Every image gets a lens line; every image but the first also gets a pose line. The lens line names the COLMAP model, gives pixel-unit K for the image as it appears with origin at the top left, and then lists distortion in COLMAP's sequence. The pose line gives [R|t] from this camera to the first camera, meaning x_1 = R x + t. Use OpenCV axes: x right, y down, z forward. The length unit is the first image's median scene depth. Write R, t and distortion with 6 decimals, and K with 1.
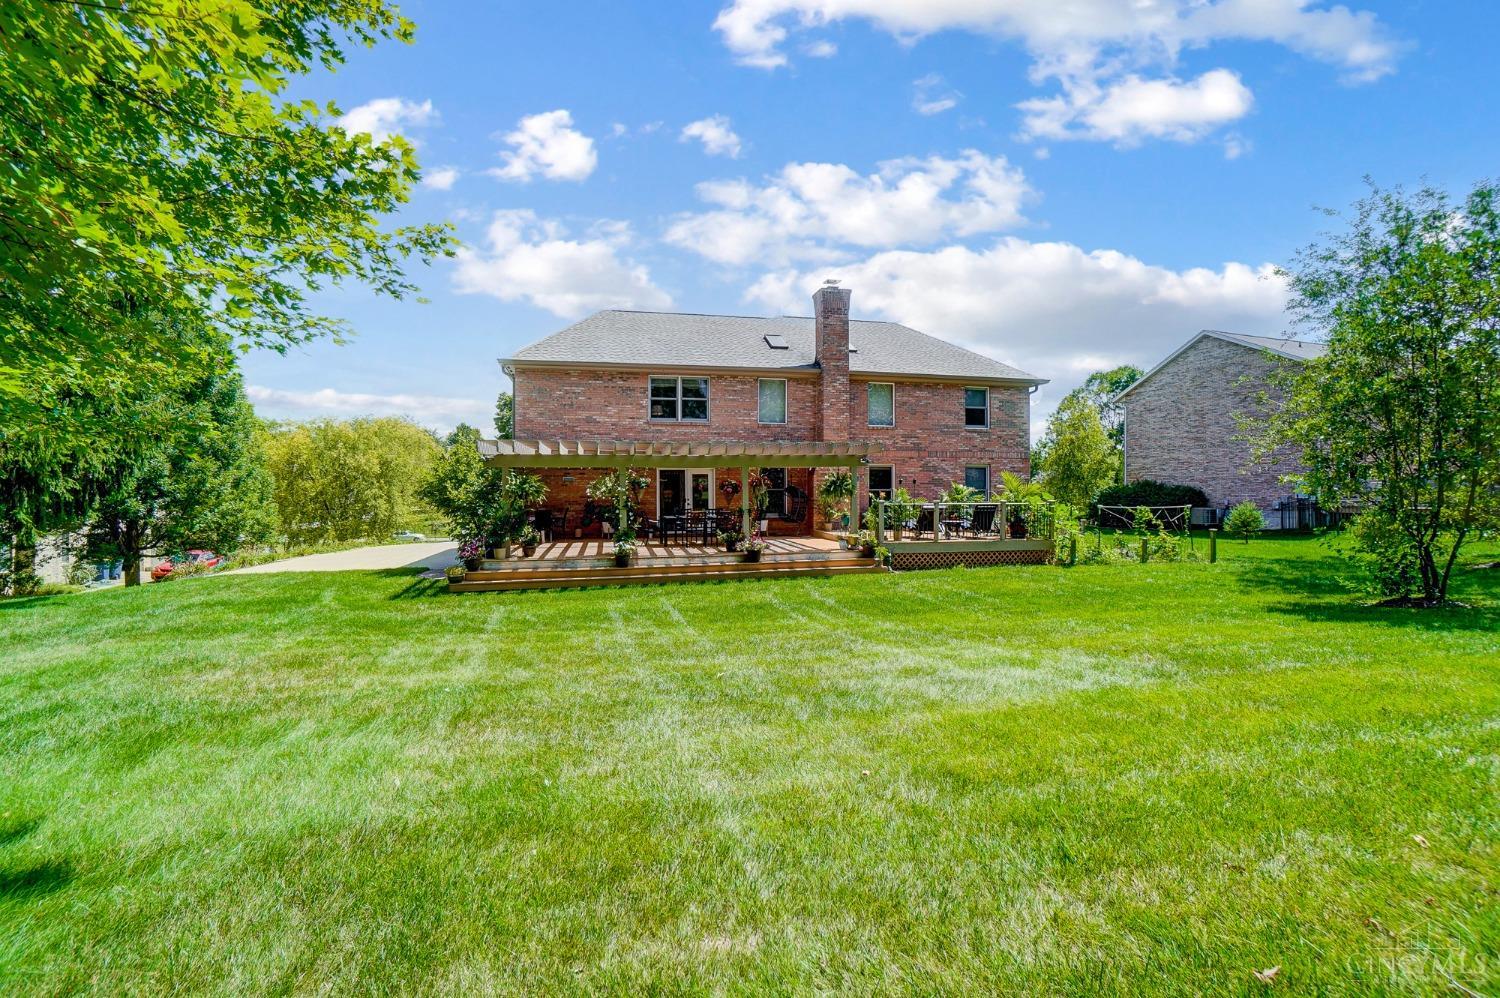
lens RADIAL K [[657.8, 0, 750.0], [0, 657.8, 499.0], [0, 0, 1]] dist [-0.031956, -0.000009]
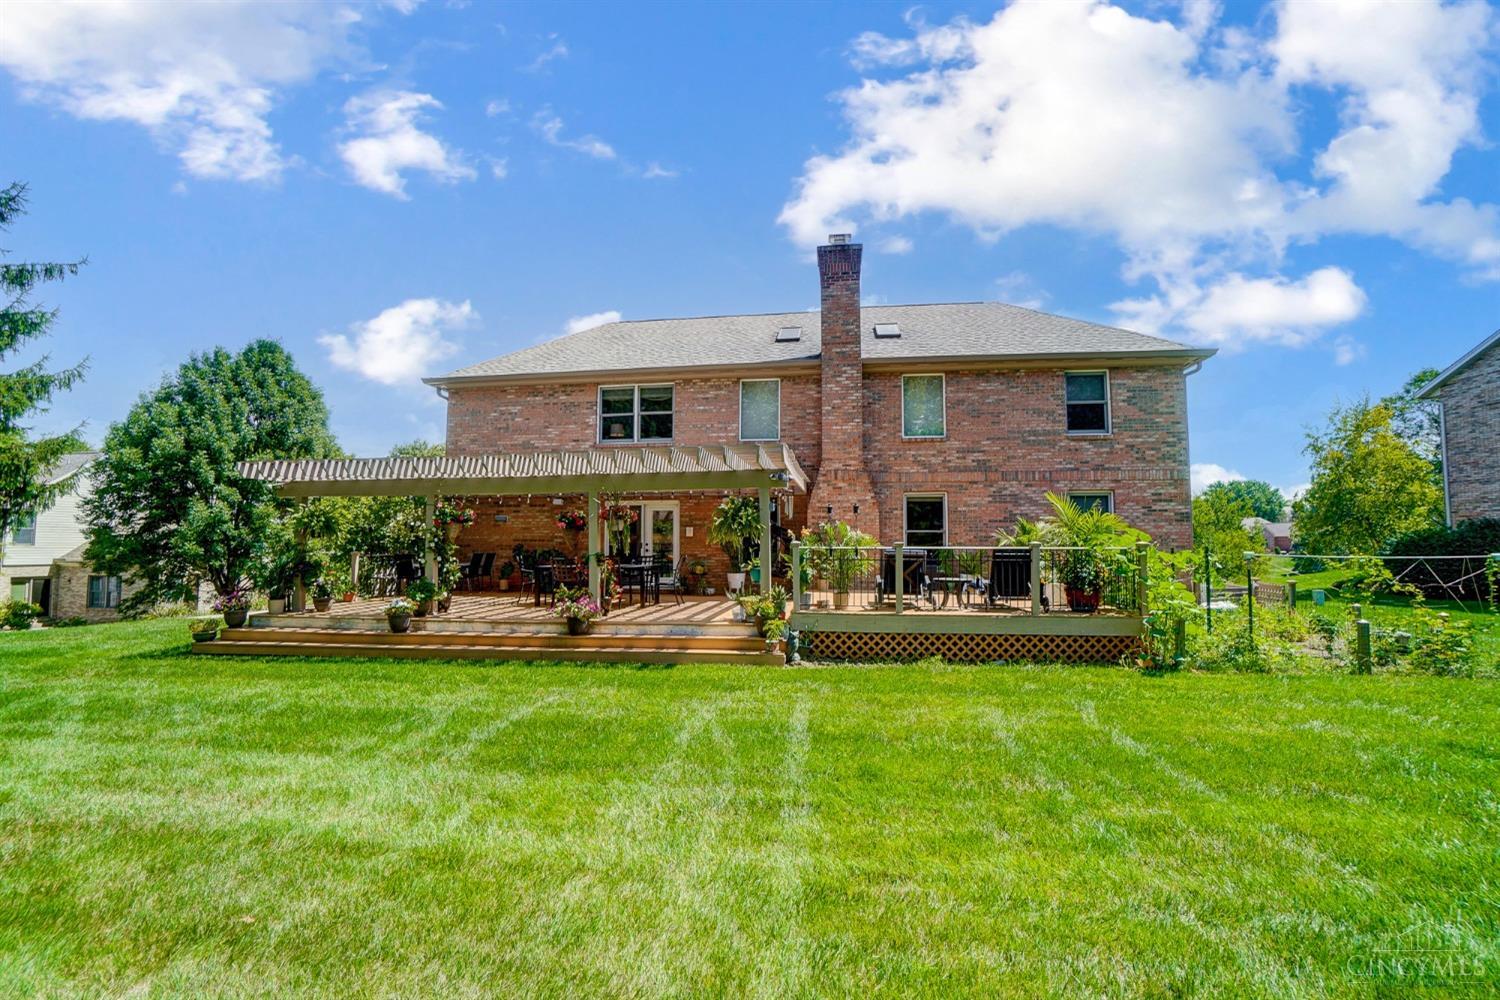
lens RADIAL K [[678.3, 0, 750.0], [0, 678.3, 500.0], [0, 0, 1]] dist [-0.031280, 0.000383]
pose [[0.938535, -0.020719, -0.344562, 0.286905], [-0.006109, 0.997044, -0.076594, 0.008916], [0.345130, 0.073991, 0.935634, 0.305690]]
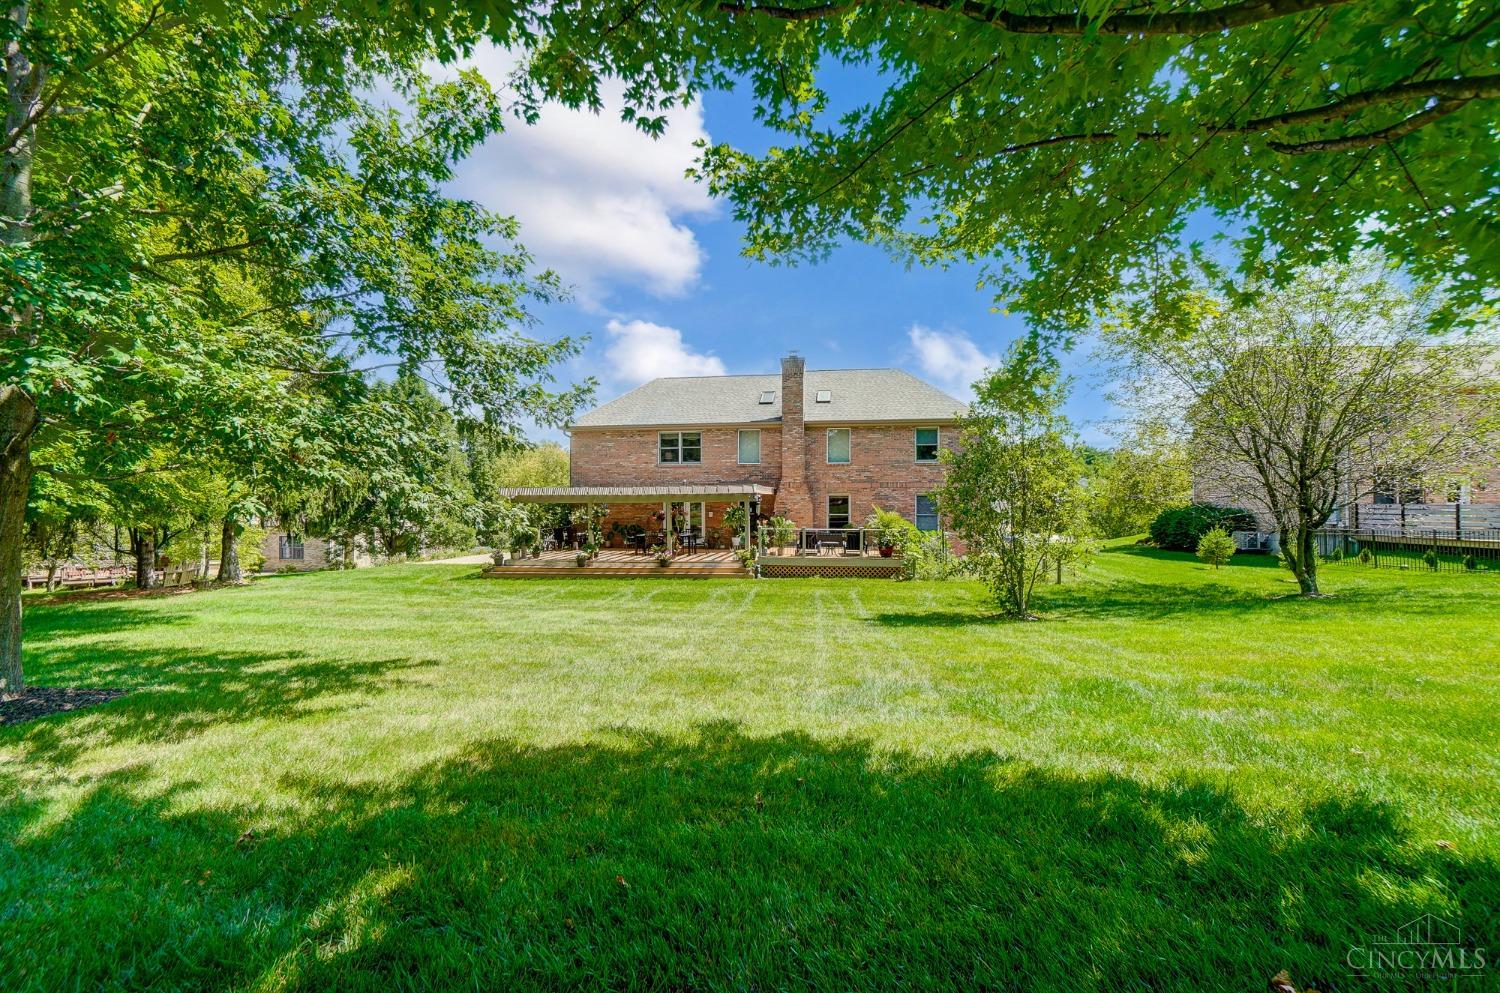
lens RADIAL K [[657.8, 0, 750.0], [0, 657.8, 496.5], [0, 0, 1]] dist [-0.031956, -0.000009]
pose [[0.933095, -0.001829, -0.359626, 0.518573], [-0.002927, 0.999915, -0.012682, -0.033089], [0.359619, 0.012886, 0.933010, -0.228819]]
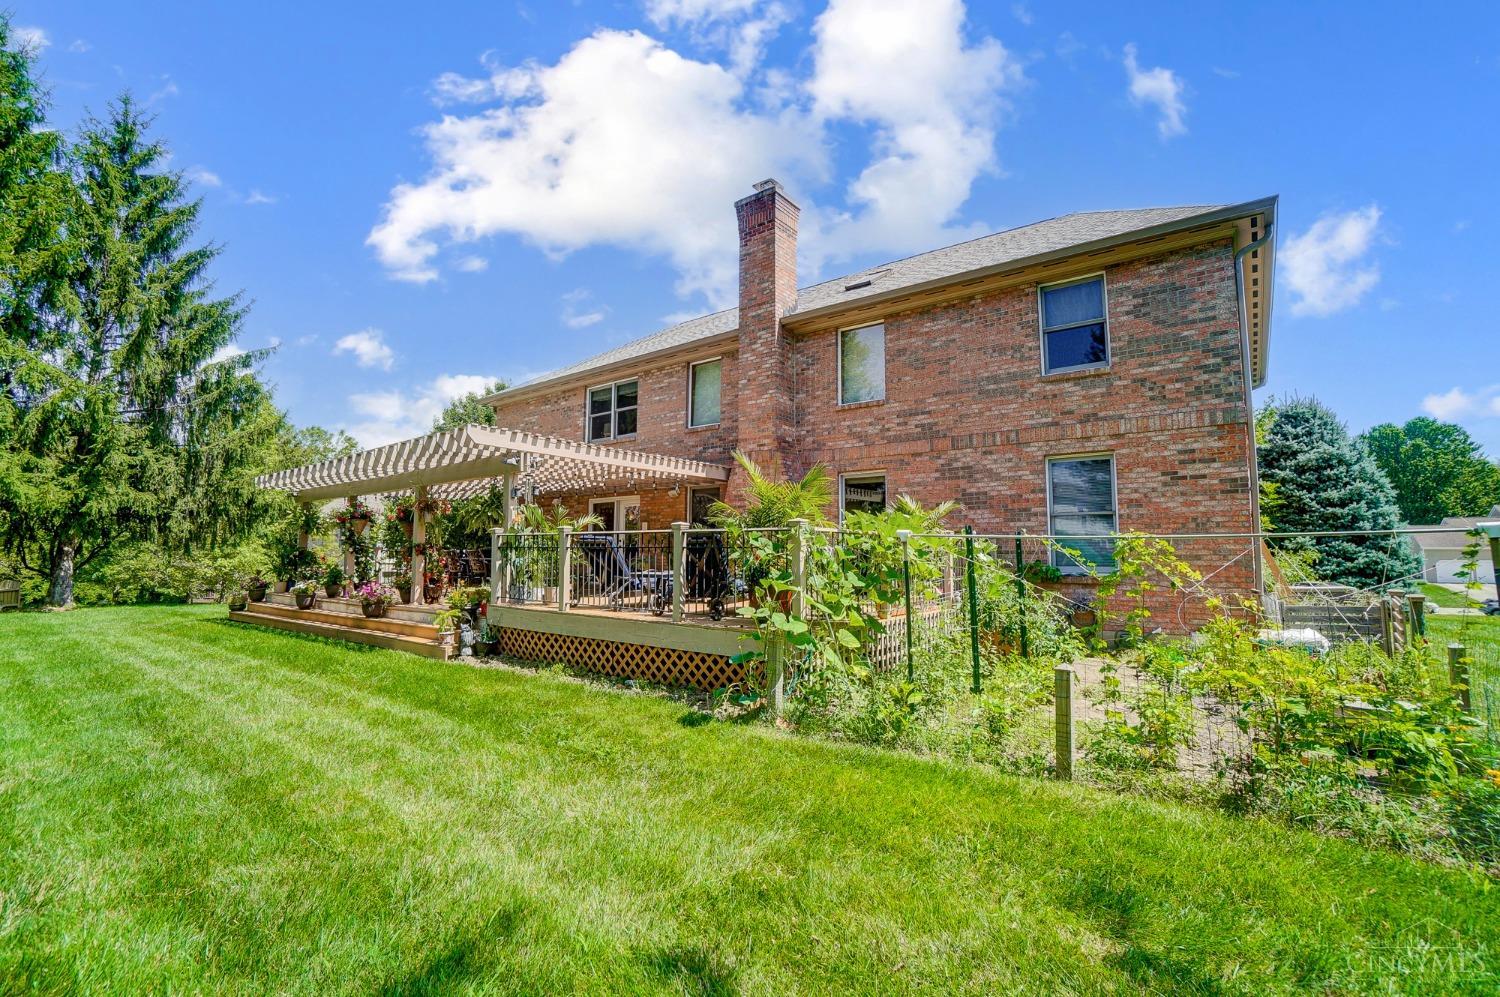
lens RADIAL K [[657.8, 0, 750.0], [0, 657.8, 498.5], [0, 0, 1]] dist [-0.031956, -0.000009]
pose [[0.646543, -0.059577, -0.760548, 0.580824], [-0.011837, 0.996042, -0.088087, 0.017916], [0.762786, 0.065955, 0.643279, 0.620676]]
